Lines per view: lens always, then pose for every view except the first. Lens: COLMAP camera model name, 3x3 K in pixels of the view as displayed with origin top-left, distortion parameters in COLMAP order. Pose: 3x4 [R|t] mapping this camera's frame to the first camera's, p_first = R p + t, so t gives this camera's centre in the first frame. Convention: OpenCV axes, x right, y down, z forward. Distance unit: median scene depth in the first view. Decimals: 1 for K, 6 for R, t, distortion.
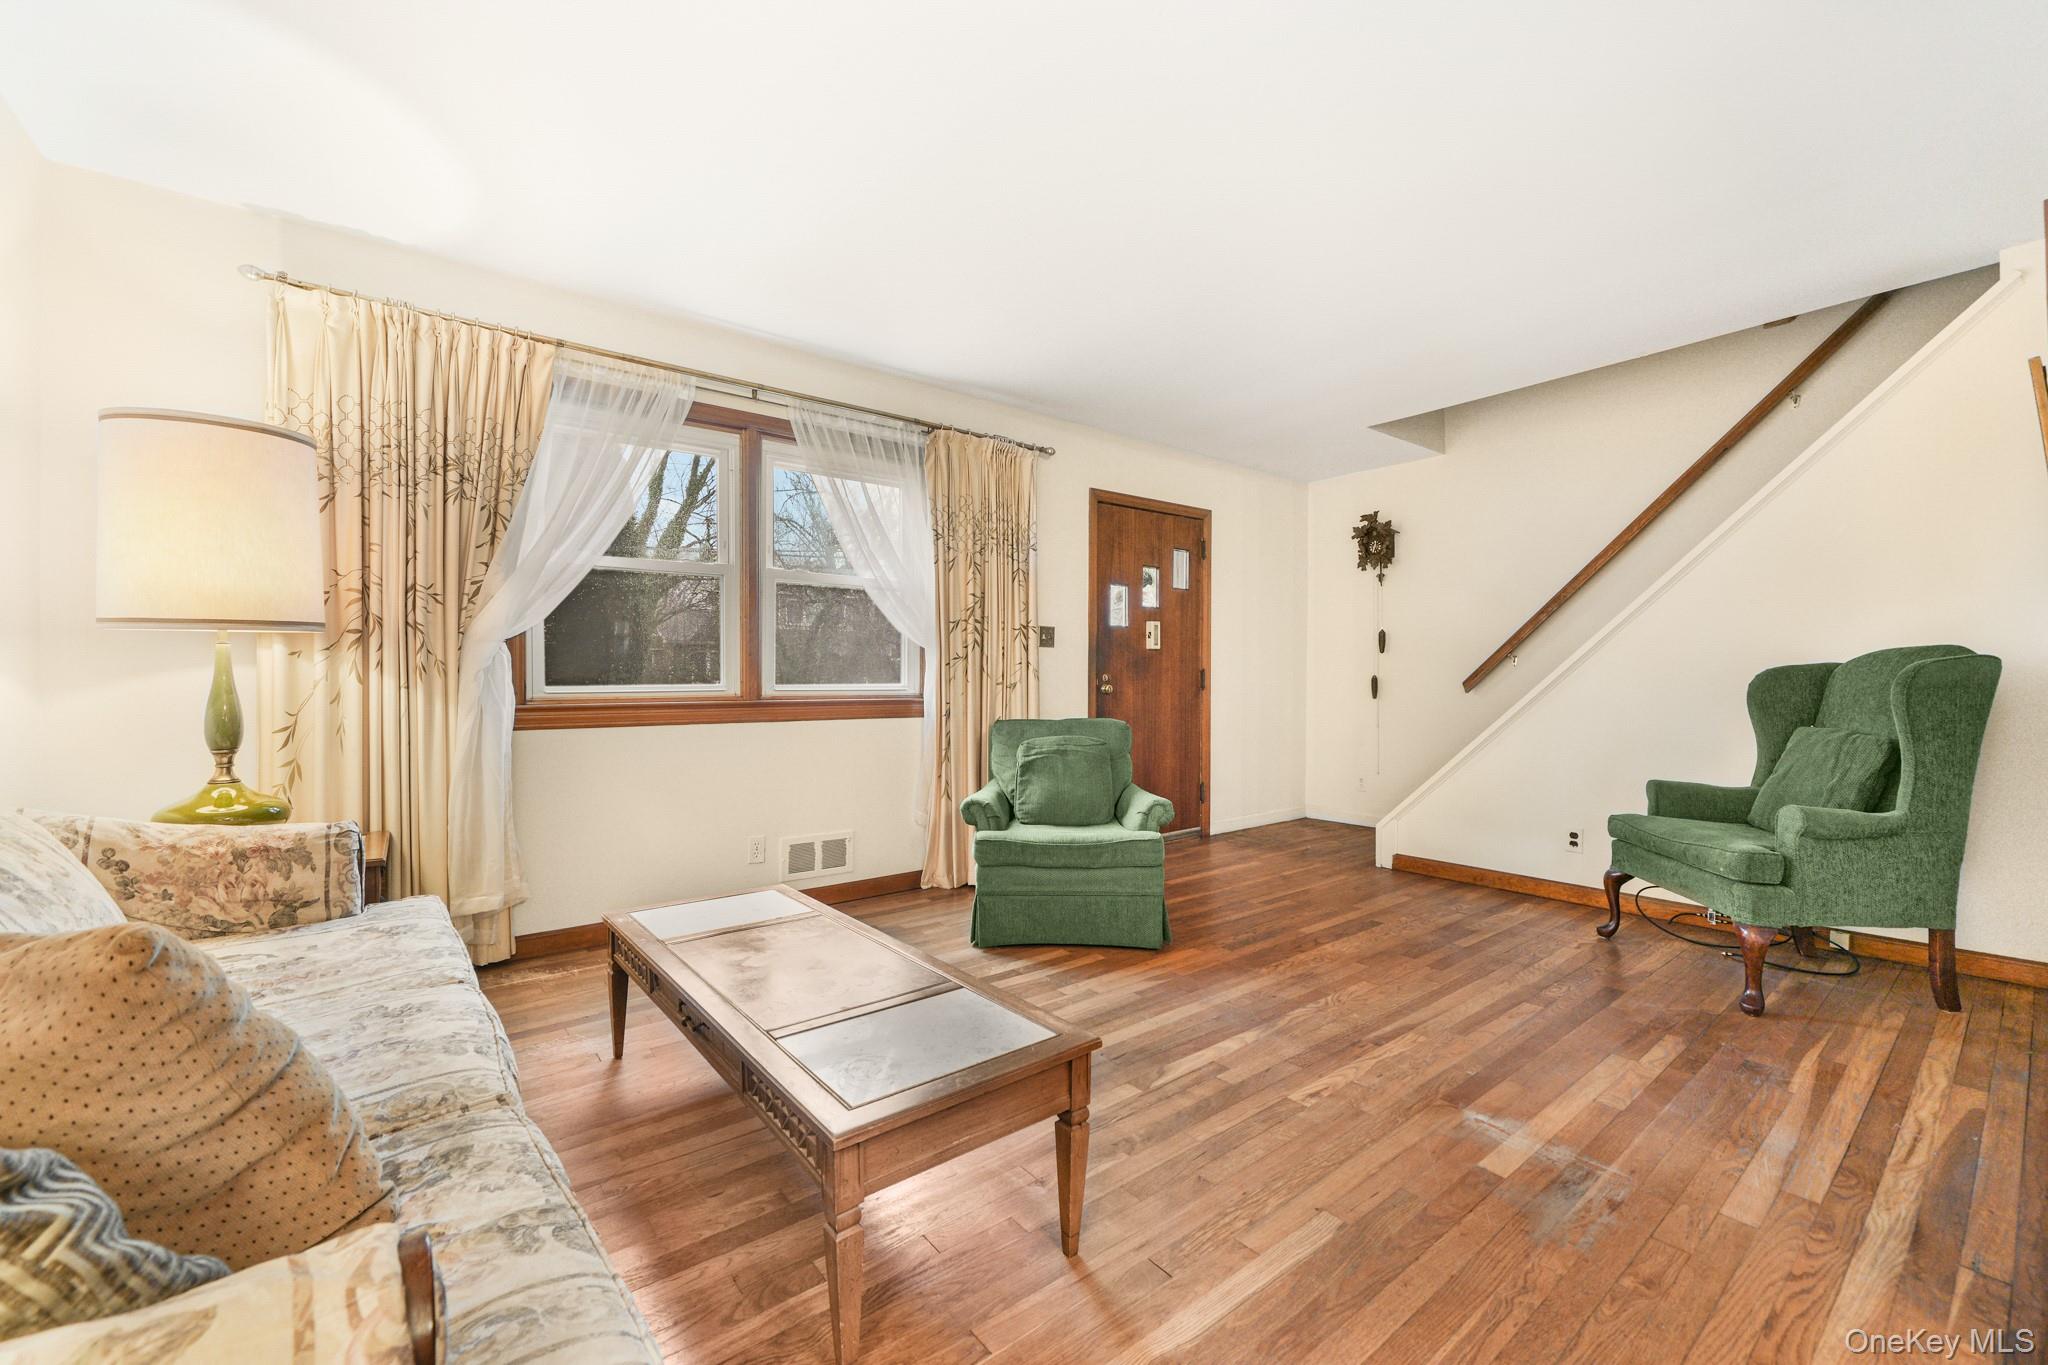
lens RADIAL K [[811.4, 0, 1023.7], [0, 811.4, 676.4], [0, 0, 1]] dist [0.001409, -0.000676]
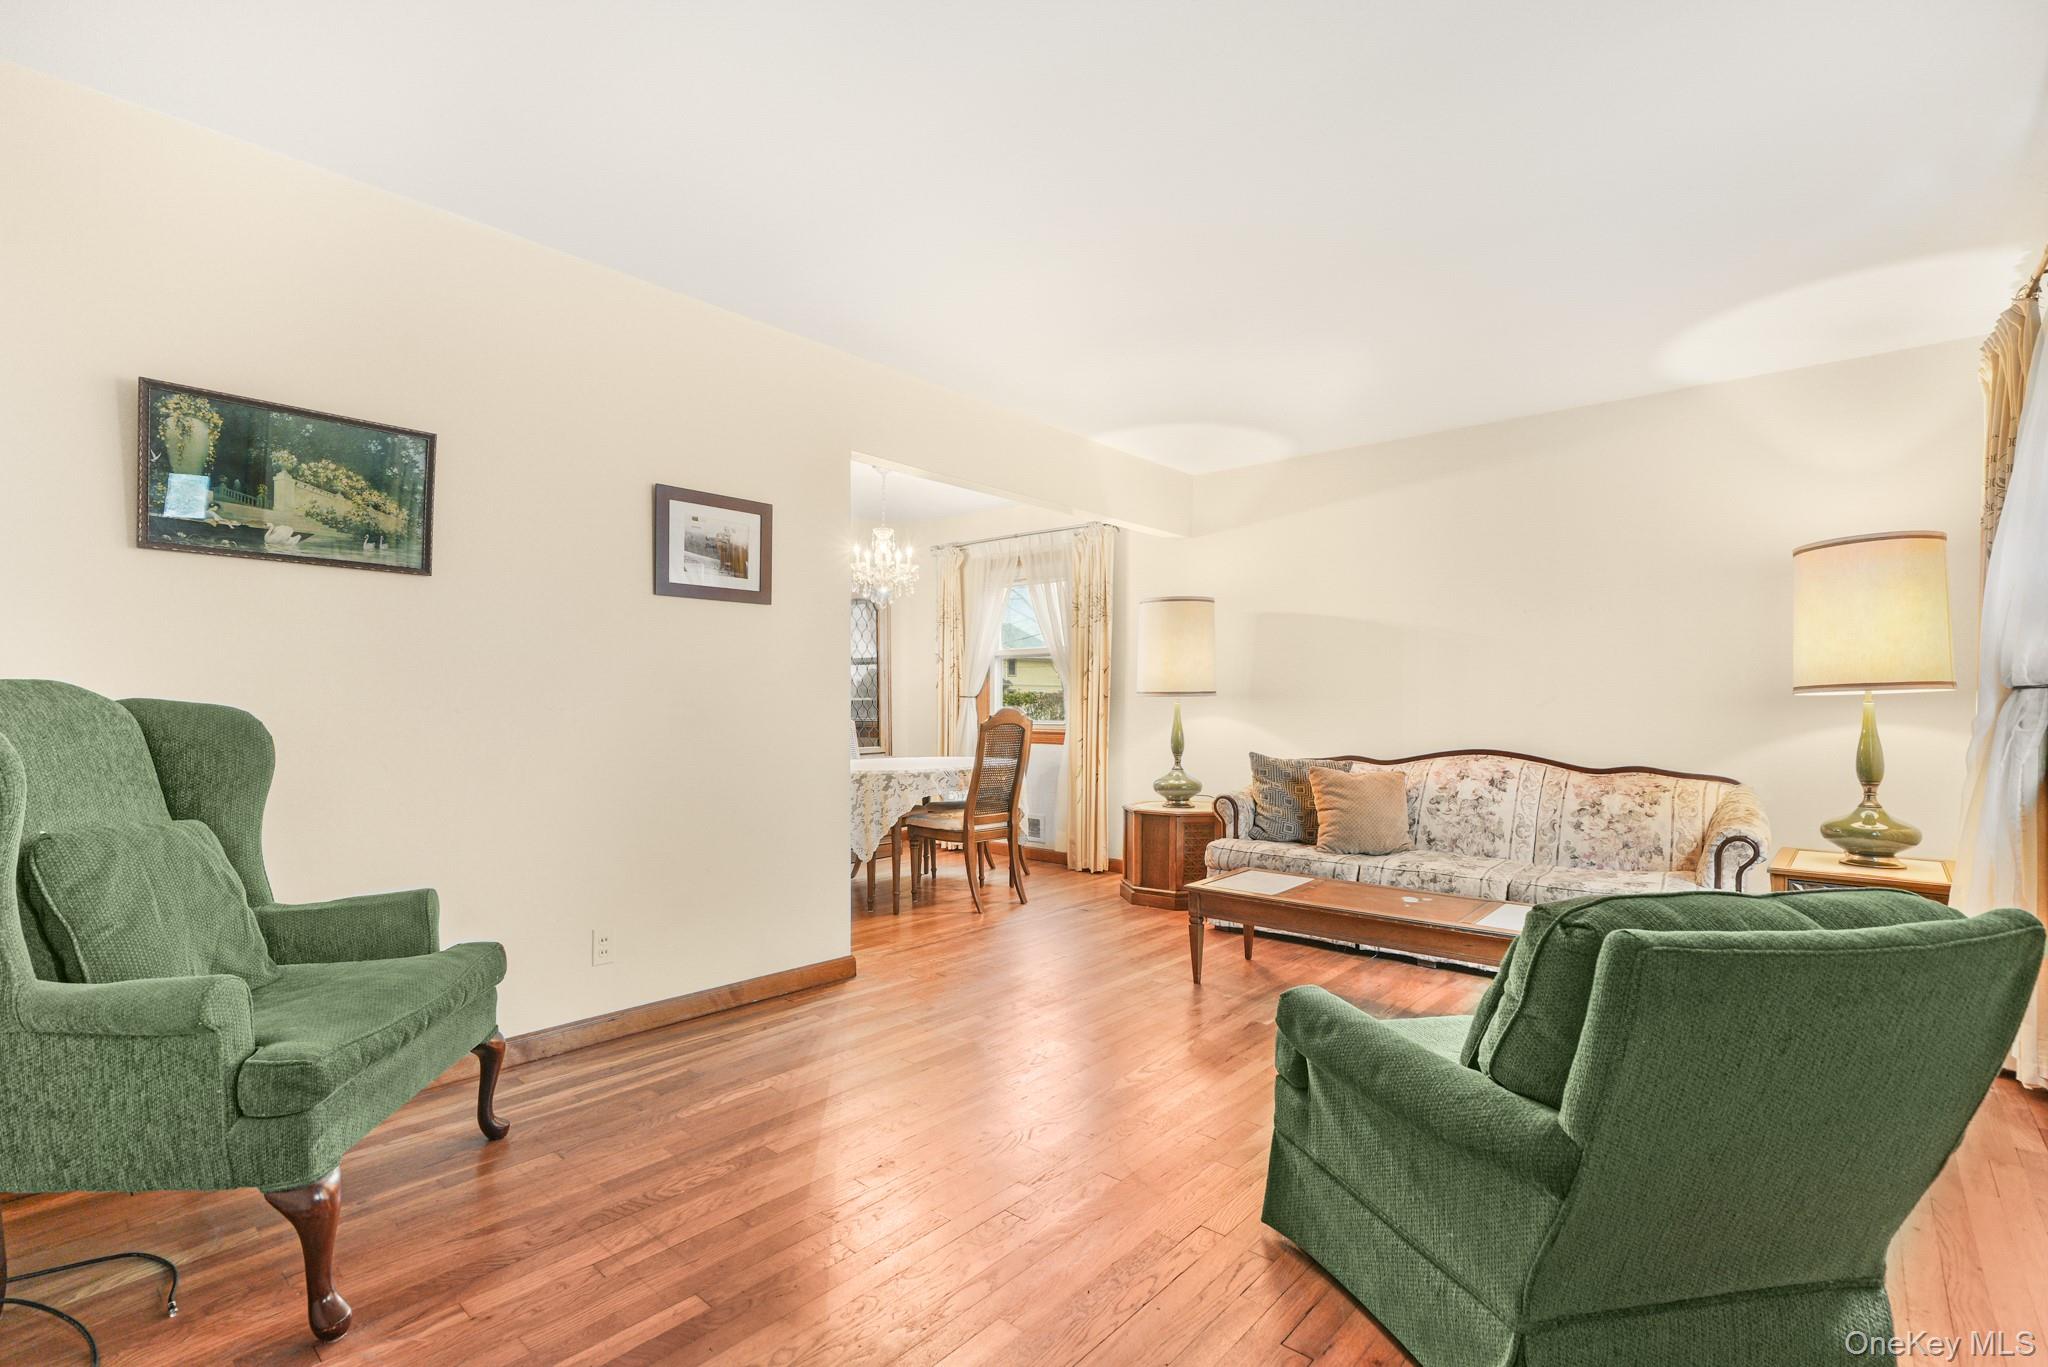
lens RADIAL K [[959.9, 0, 1020.0], [0, 959.9, 716.0], [0, 0, 1]] dist [-0.014770, 0.000989]
pose [[-0.985857, -0.000093, -0.167591, 0.481640], [-0.001290, 0.999974, 0.007031, -0.020029], [0.167586, 0.007148, -0.985832, 1.730643]]
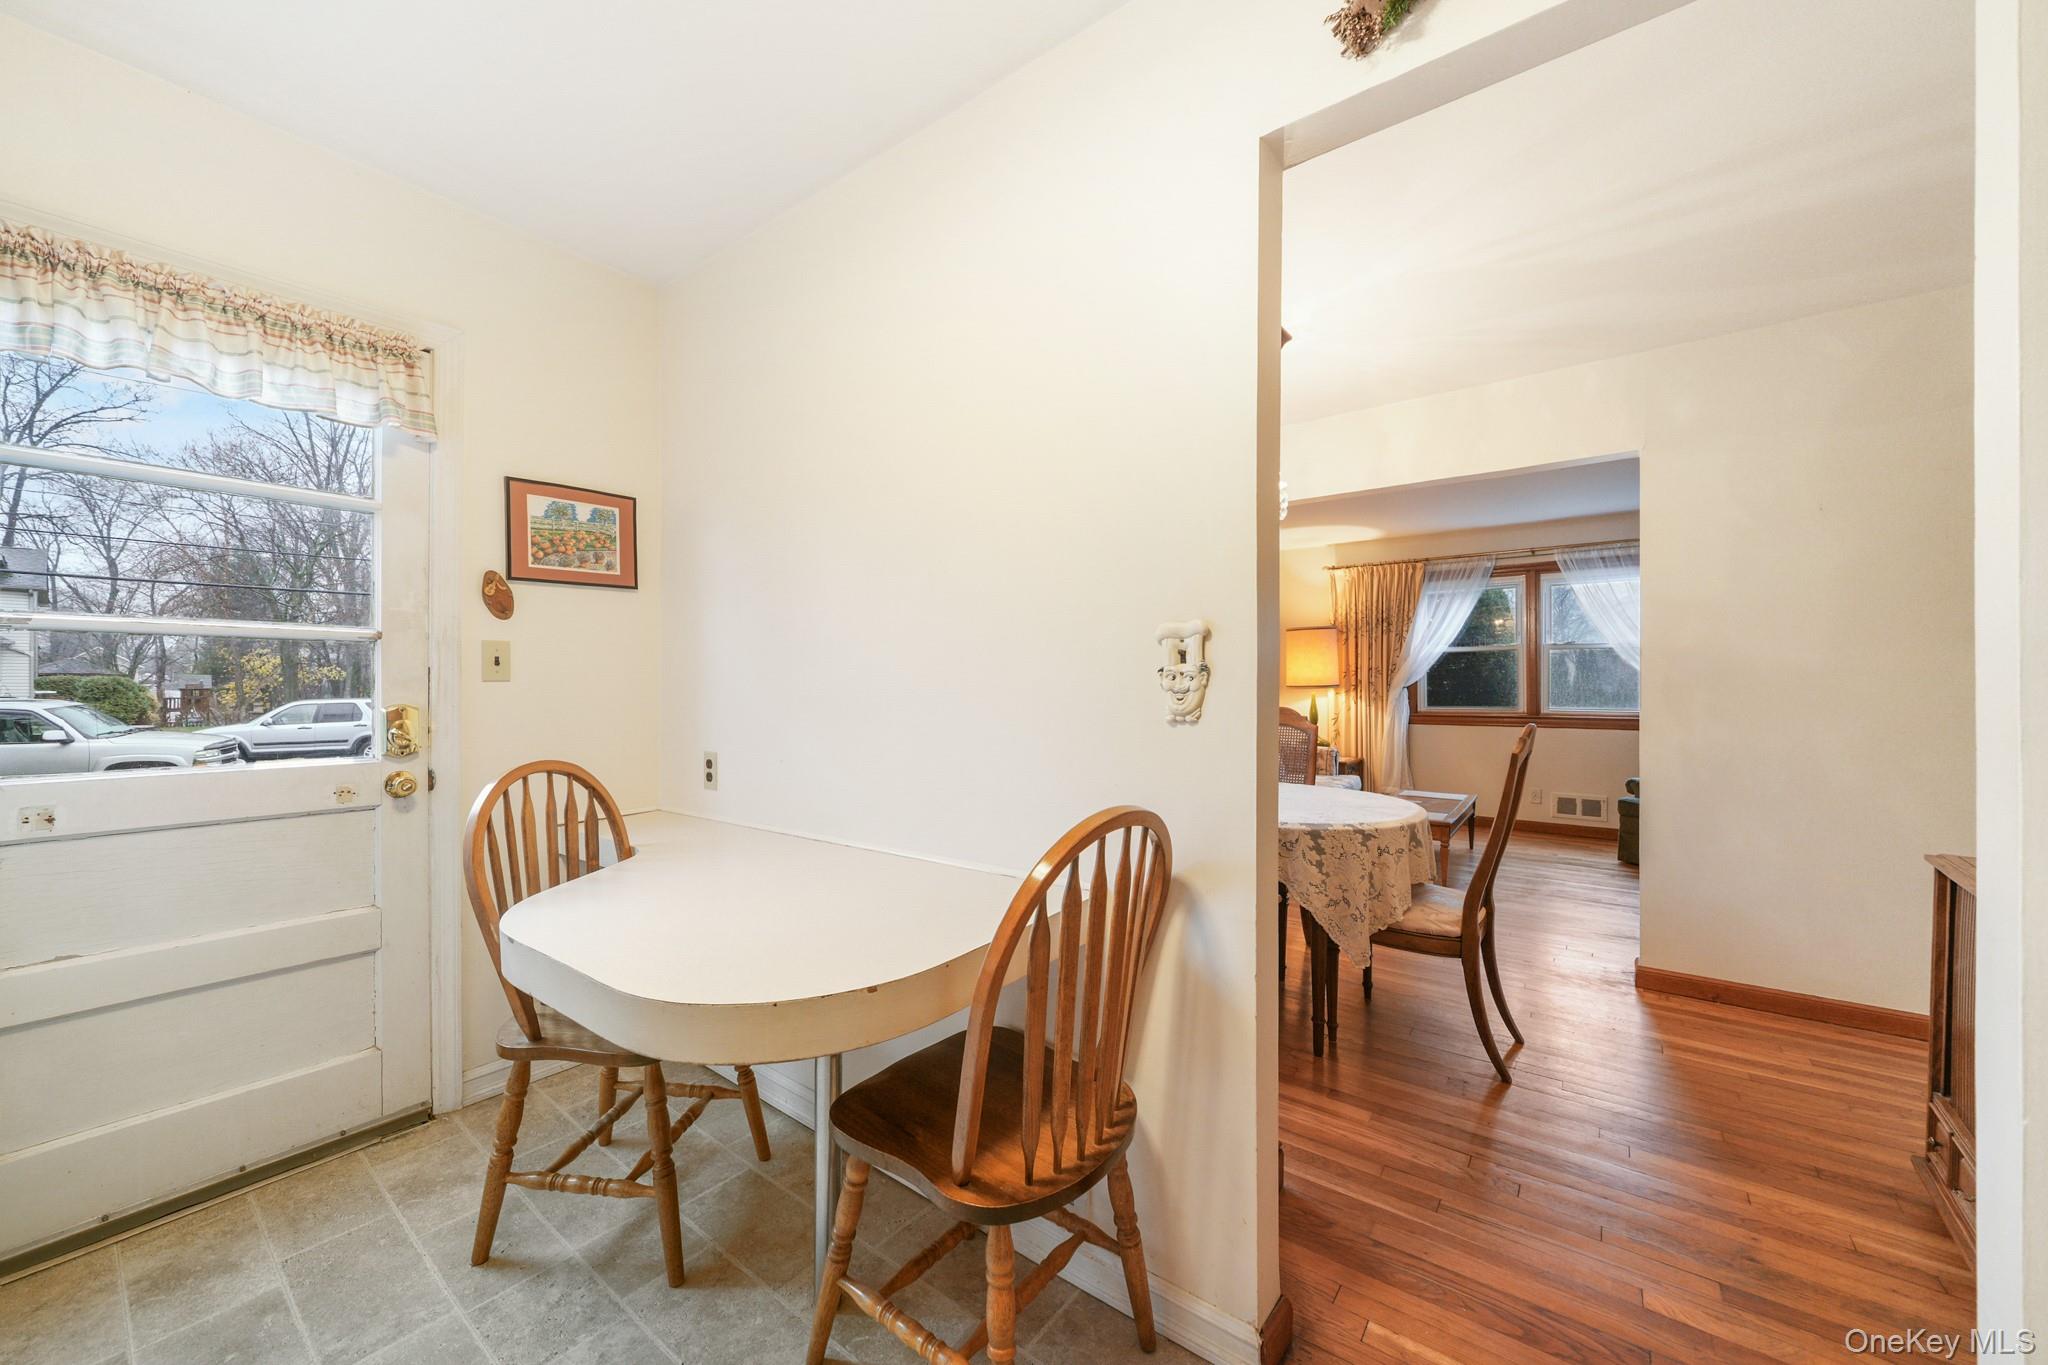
lens RADIAL K [[779.8, 0, 1003.8], [0, 779.8, 682.9], [0, 0, 1]] dist [-0.000757, 0.000016]
pose [[0.250694, 0.000816, -0.968066, 1.309401], [0.004673, 0.999987, 0.002053, -0.066973], [0.968055, -0.005039, 0.250687, -0.746544]]
